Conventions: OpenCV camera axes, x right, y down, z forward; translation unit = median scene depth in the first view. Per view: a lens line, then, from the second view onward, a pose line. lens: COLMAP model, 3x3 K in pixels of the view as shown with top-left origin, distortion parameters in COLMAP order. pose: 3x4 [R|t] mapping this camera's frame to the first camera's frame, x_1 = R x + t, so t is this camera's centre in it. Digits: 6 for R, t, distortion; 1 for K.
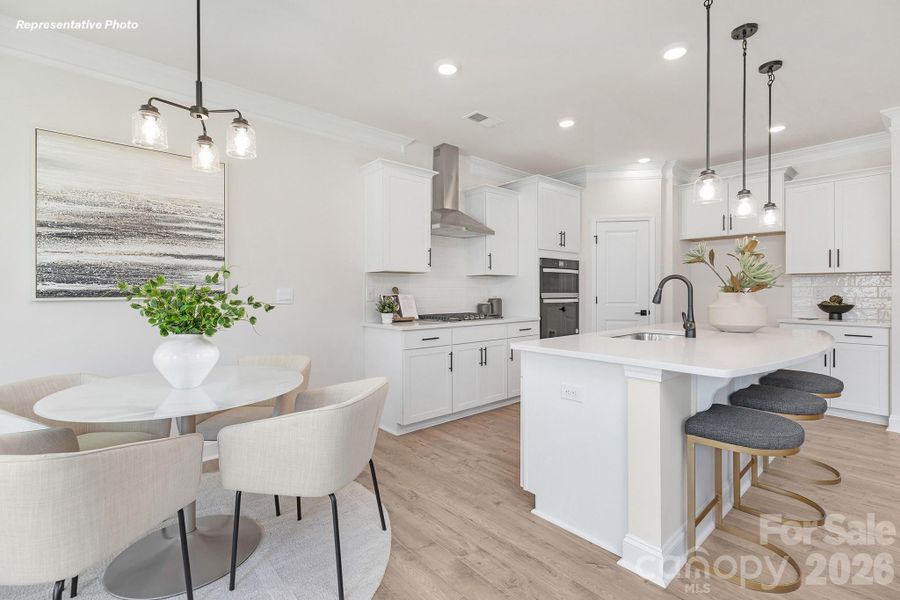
lens RADIAL K [[408.7, 0, 447.5], [0, 408.7, 289.6], [0, 0, 1]] dist [0.000237, -0.000065]
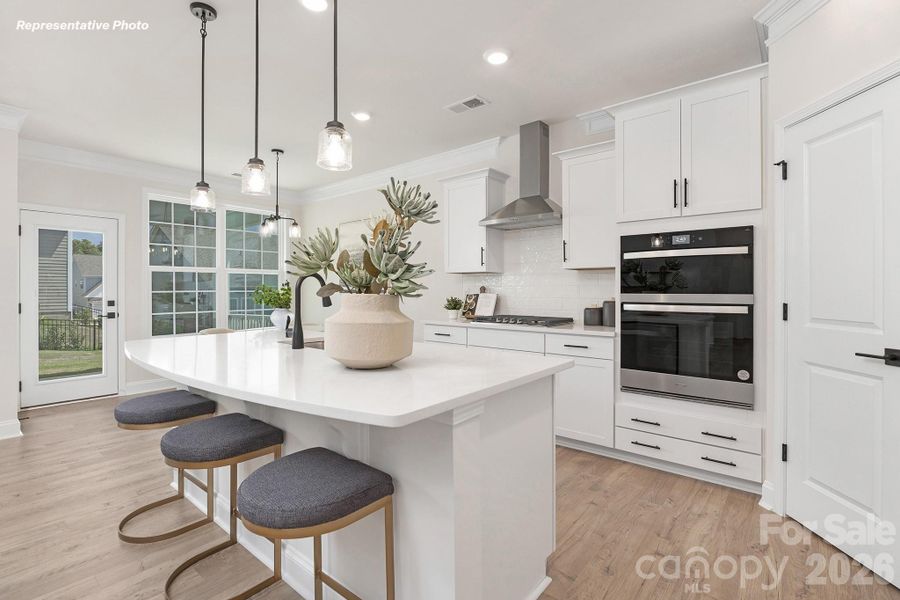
lens RADIAL K [[407.6, 0, 460.2], [0, 407.6, 291.5], [0, 0, 1]] dist [-0.028950, -0.000078]
pose [[0.180209, 0.007477, -0.983600, 1.118723], [0.007200, 0.999934, 0.008920, -0.003158], [0.983602, -0.008689, 0.180143, 0.929271]]
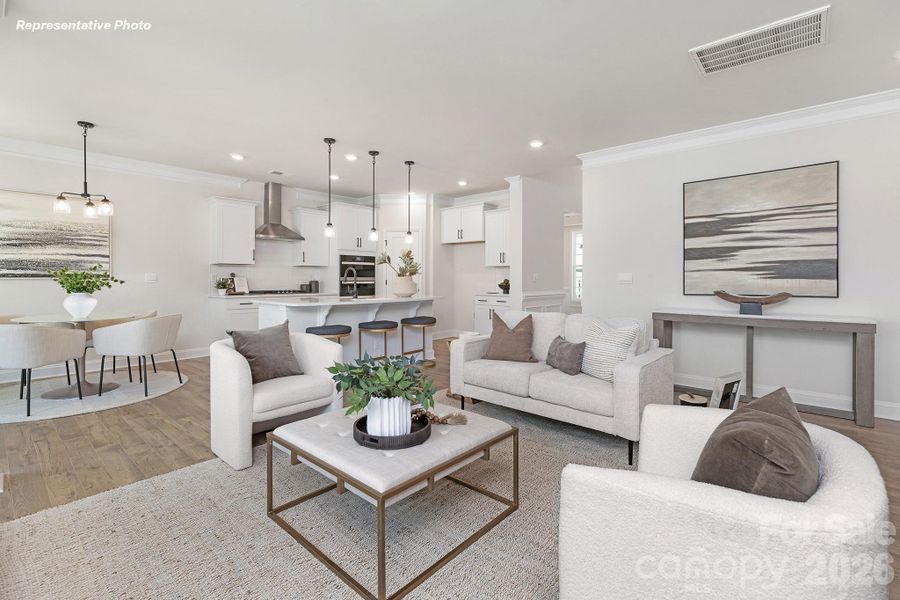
lens RADIAL K [[411.4, 0, 449.8], [0, 411.4, 281.1], [0, 0, 1]] dist [0.001231, 0.000009]
pose [[0.992037, 0.003191, 0.125908, 0.635833], [-0.004621, 0.999928, 0.011067, 0.004285], [-0.125864, -0.011561, 0.991980, -0.873776]]
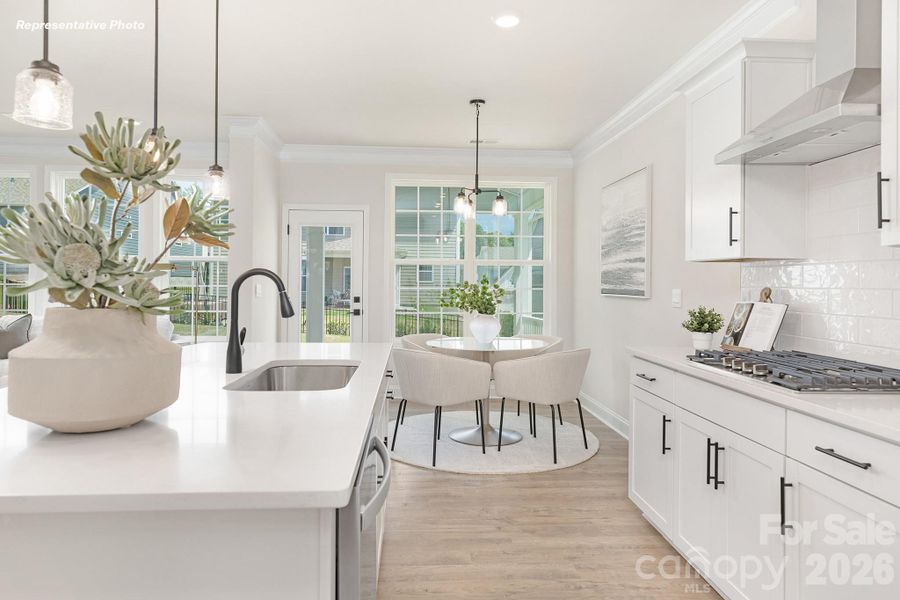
lens RADIAL K [[564.8, 0, 449.4], [0, 564.8, 277.7], [0, 0, 1]] dist [-0.001484, -0.001116]
pose [[-0.601869, -0.010466, -0.798526, 0.833040], [-0.003278, 0.999938, -0.010635, -0.012166], [0.798588, -0.003783, -0.601866, 1.370737]]
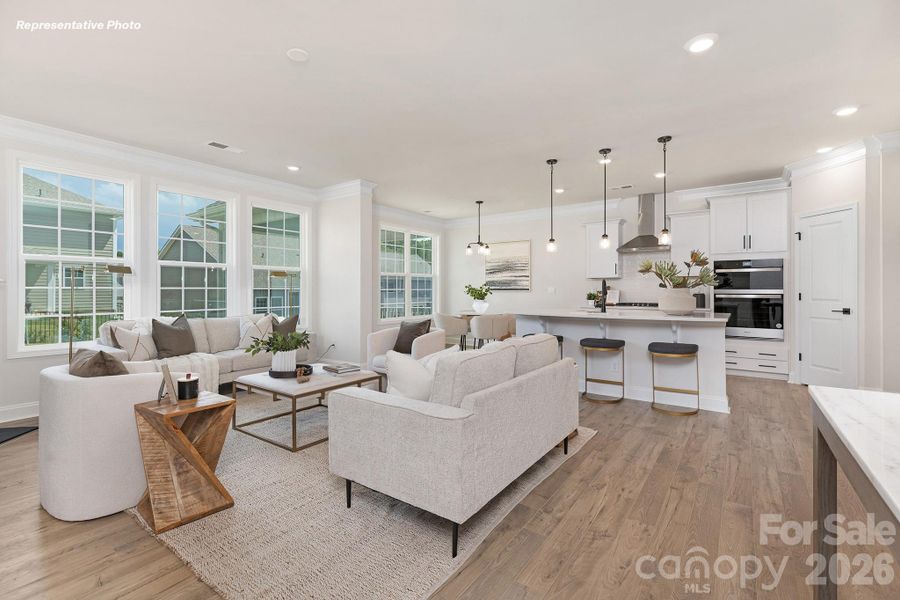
lens RADIAL K [[408.7, 0, 447.5], [0, 408.7, 289.6], [0, 0, 1]] dist [0.000237, -0.000065]
pose [[0.228432, -0.001747, -0.973558, 1.796964], [0.003329, 0.999994, -0.001014, 0.010466], [0.973554, -0.003009, 0.228437, -0.113665]]
